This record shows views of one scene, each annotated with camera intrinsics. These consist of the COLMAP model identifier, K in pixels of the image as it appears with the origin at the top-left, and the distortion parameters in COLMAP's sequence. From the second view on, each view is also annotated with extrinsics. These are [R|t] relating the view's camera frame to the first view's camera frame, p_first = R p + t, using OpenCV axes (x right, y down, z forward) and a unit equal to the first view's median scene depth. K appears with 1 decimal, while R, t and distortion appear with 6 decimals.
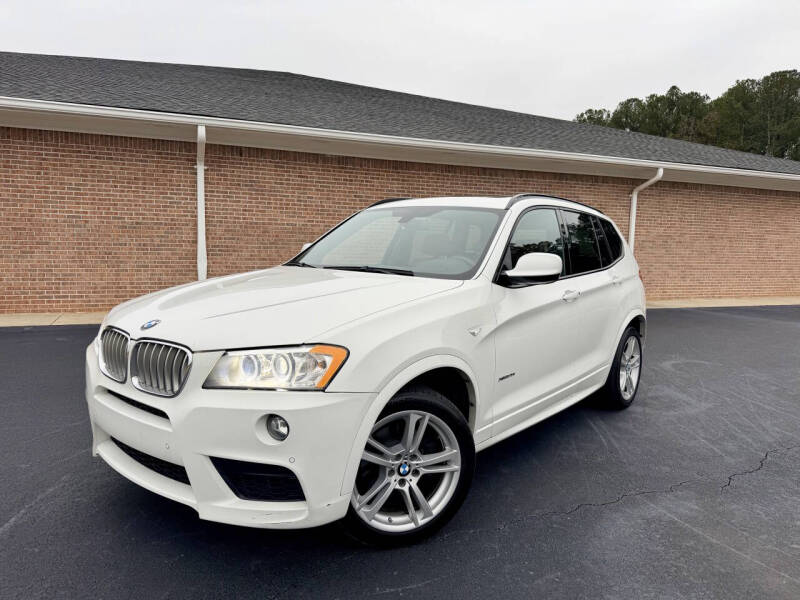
lens RADIAL K [[568.2, 0, 400.7], [0, 568.2, 305.9], [0, 0, 1]] dist [0.044135, -0.054649]
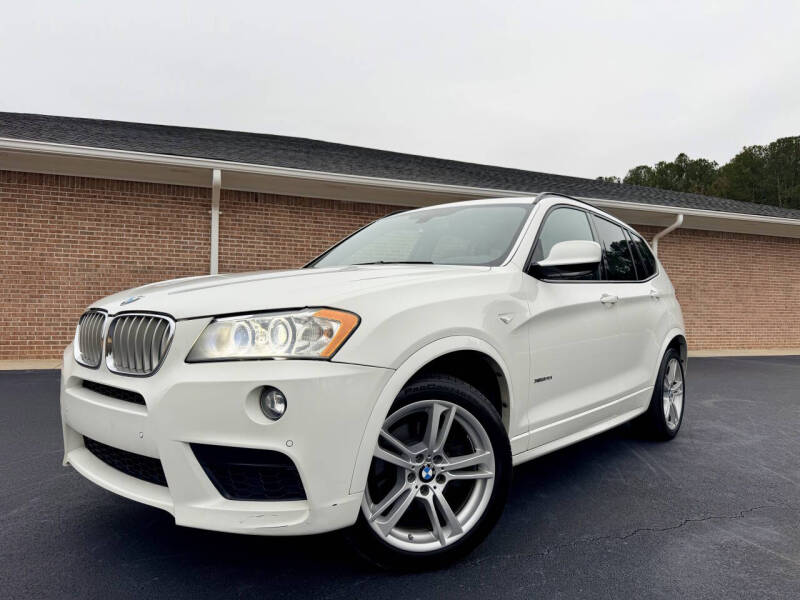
lens RADIAL K [[568.2, 0, 405.0], [0, 568.2, 306.8], [0, 0, 1]] dist [0.044135, -0.054649]
pose [[0.999782, -0.007899, -0.019307, -0.002195], [0.005607, 0.993235, -0.115986, 0.038646], [0.020093, 0.115852, 0.993063, 0.039925]]
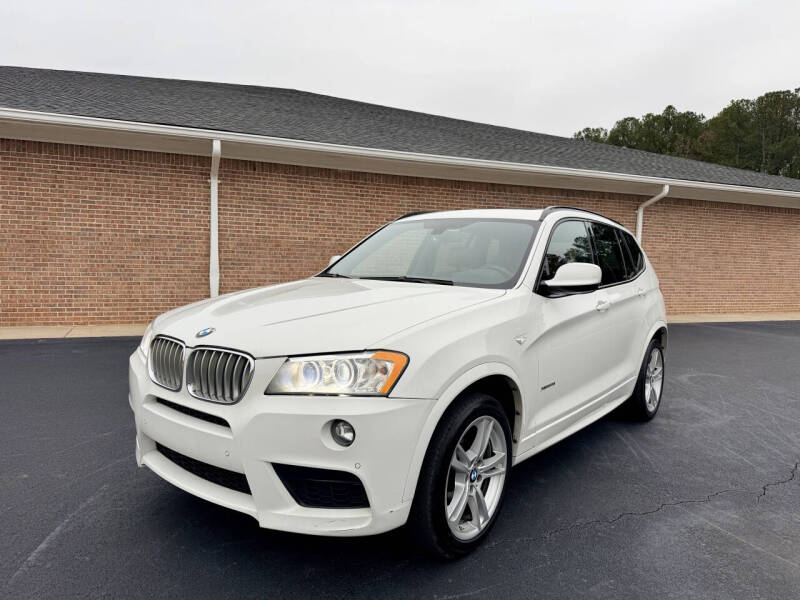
lens RADIAL K [[568.2, 0, 404.7], [0, 568.2, 306.9], [0, 0, 1]] dist [0.044135, -0.054649]
pose [[0.999935, 0.002978, 0.011010, -0.025887], [-0.002693, 0.999663, -0.025830, 0.003669], [-0.011083, 0.025799, 0.999606, -0.003143]]
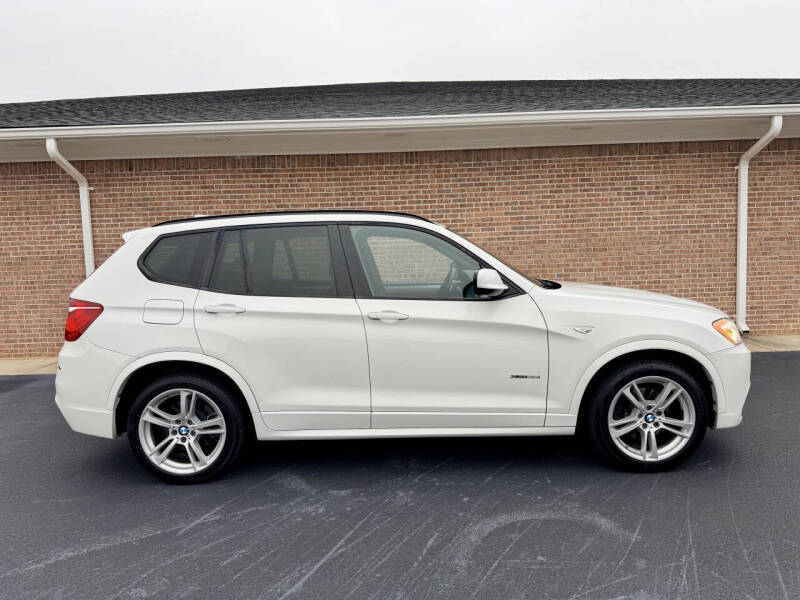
lens RADIAL K [[568.2, 0, 399.2], [0, 568.2, 306.3], [0, 0, 1]] dist [0.044135, -0.054649]
pose [[0.928770, -0.022645, -0.369965, 0.401416], [0.012531, 0.999480, -0.029720, -0.037907], [0.370446, 0.022967, 0.928570, 0.398258]]
